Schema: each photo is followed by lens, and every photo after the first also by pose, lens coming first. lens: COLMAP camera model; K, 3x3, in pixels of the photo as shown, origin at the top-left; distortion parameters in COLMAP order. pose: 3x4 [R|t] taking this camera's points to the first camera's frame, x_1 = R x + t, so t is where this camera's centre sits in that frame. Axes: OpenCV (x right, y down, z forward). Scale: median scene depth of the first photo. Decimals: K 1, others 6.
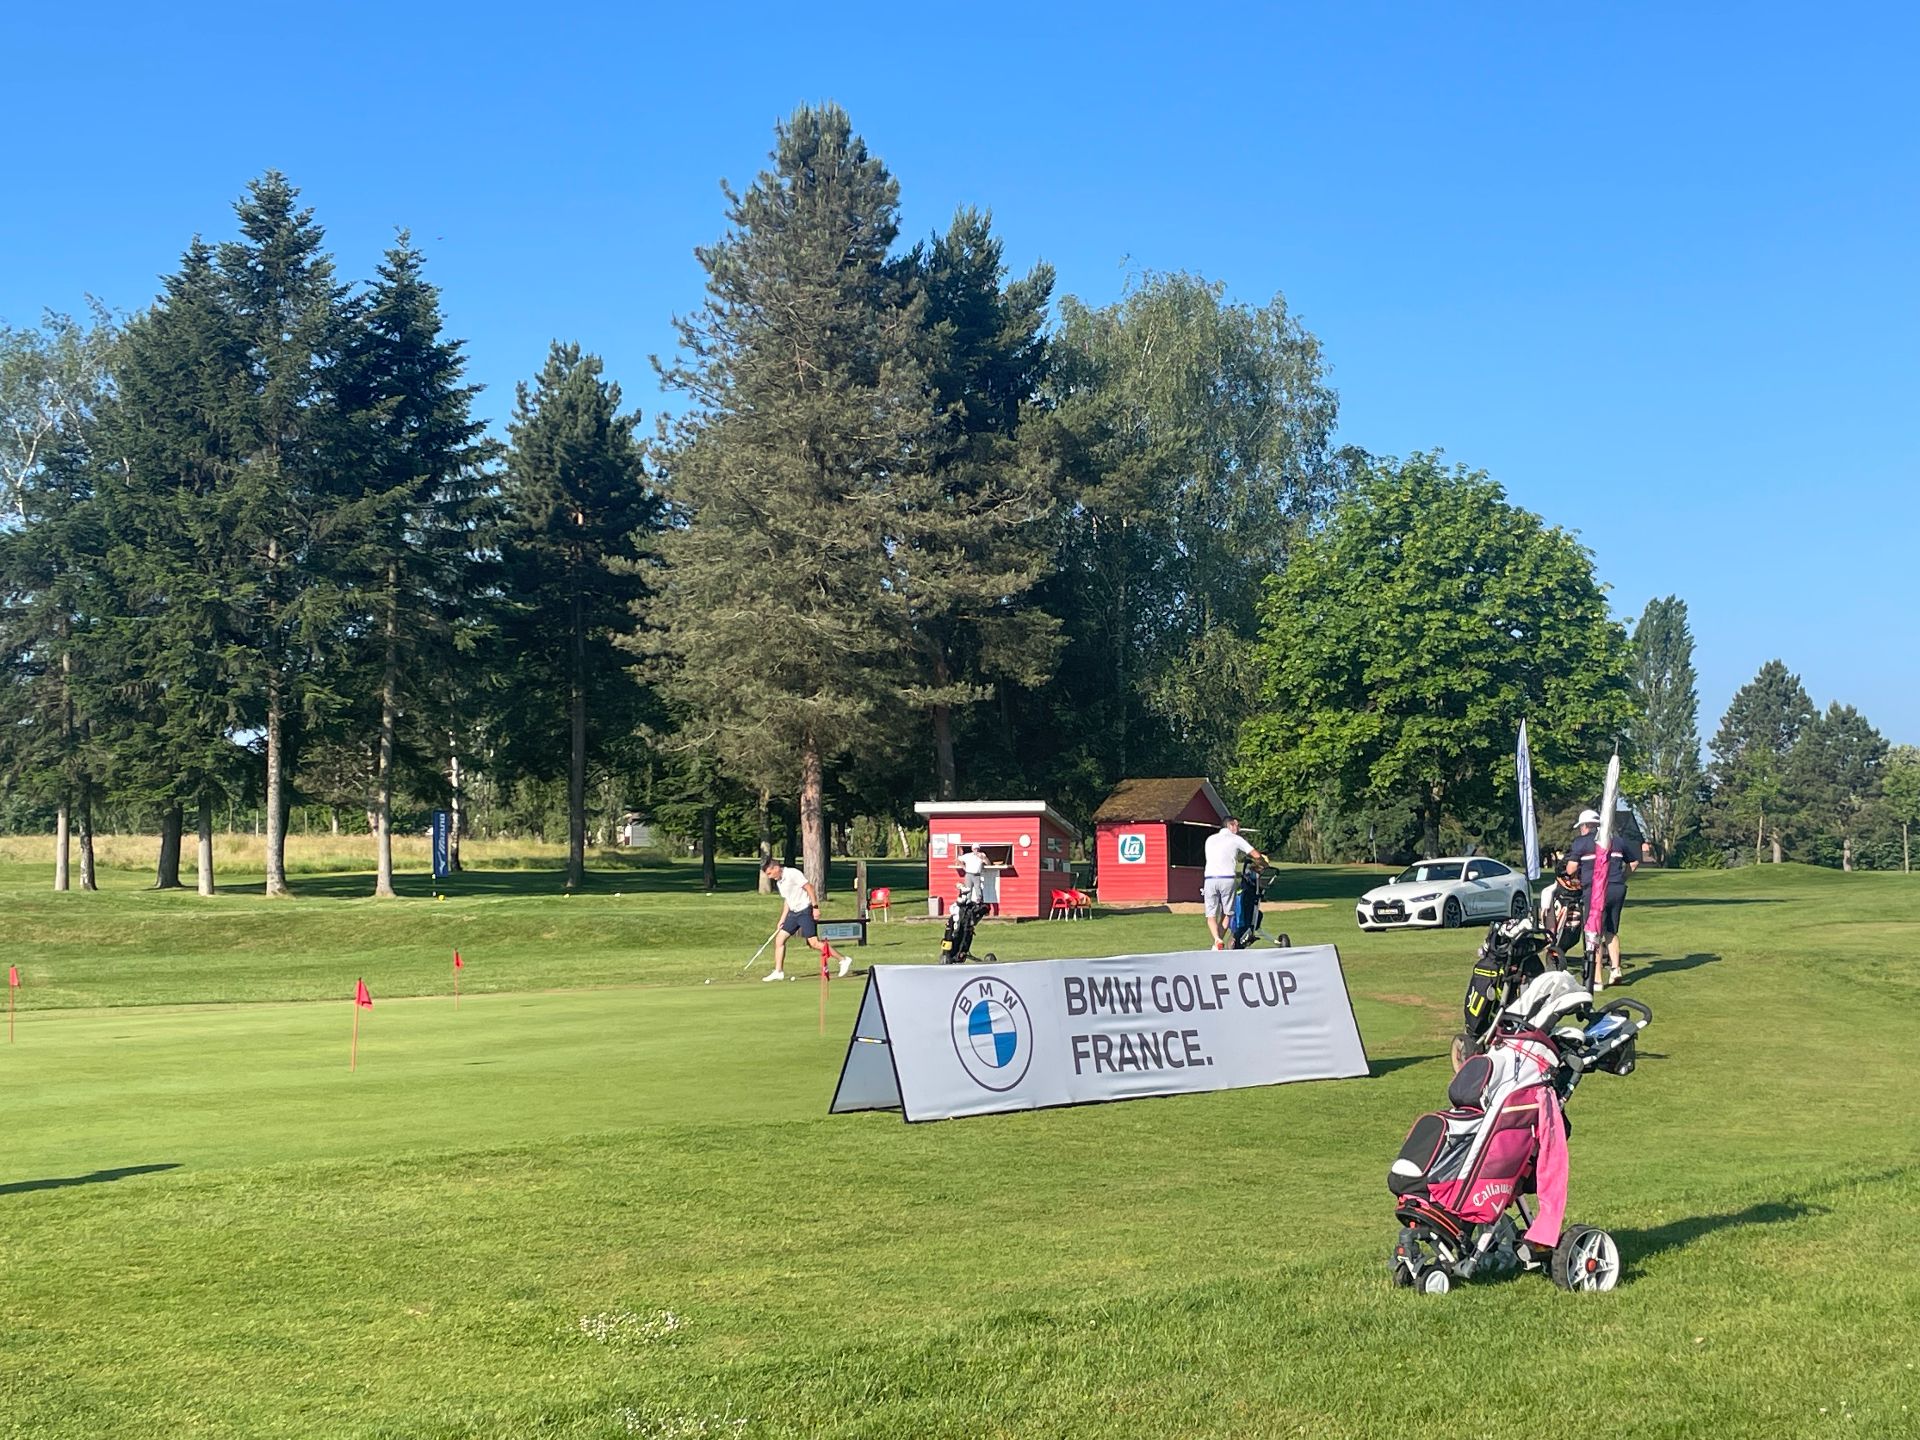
lens RADIAL K [[2635.2, 0, 960.0], [0, 2635.2, 720.0], [0, 0, 1]] dist [0.101297, -0.002420]
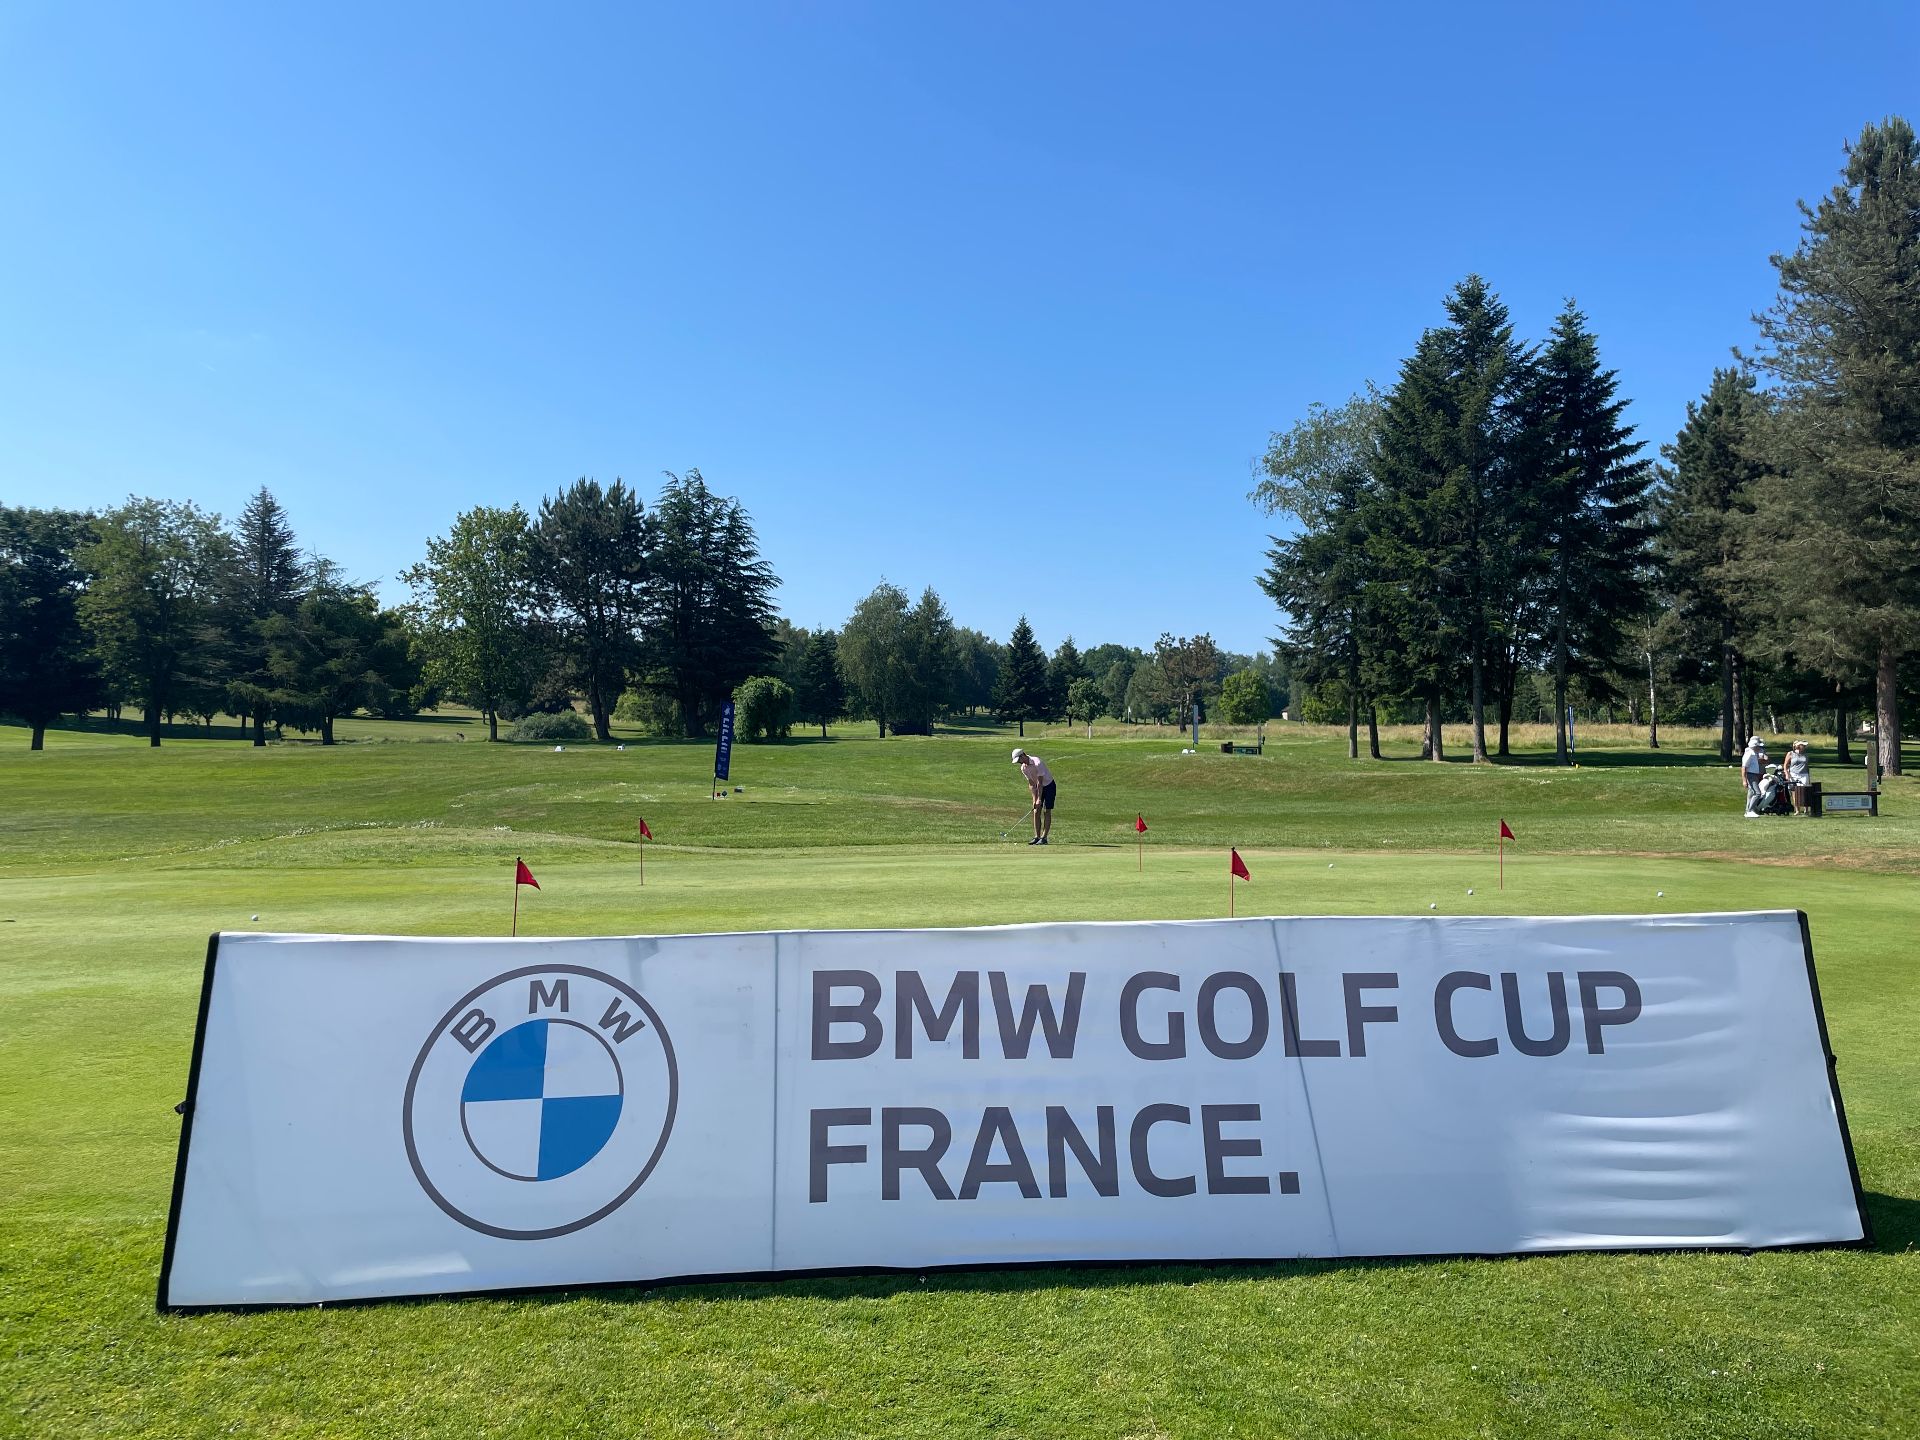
lens RADIAL K [[1429.8, 0, 997.5], [0, 1429.8, 715.9], [0, 0, 1]] dist [0.103176, -0.143721]
pose [[0.770381, -0.006322, -0.637552, 0.194245], [0.028525, 0.999291, 0.024559, 0.044552], [0.636945, -0.037106, 0.770015, 0.747938]]
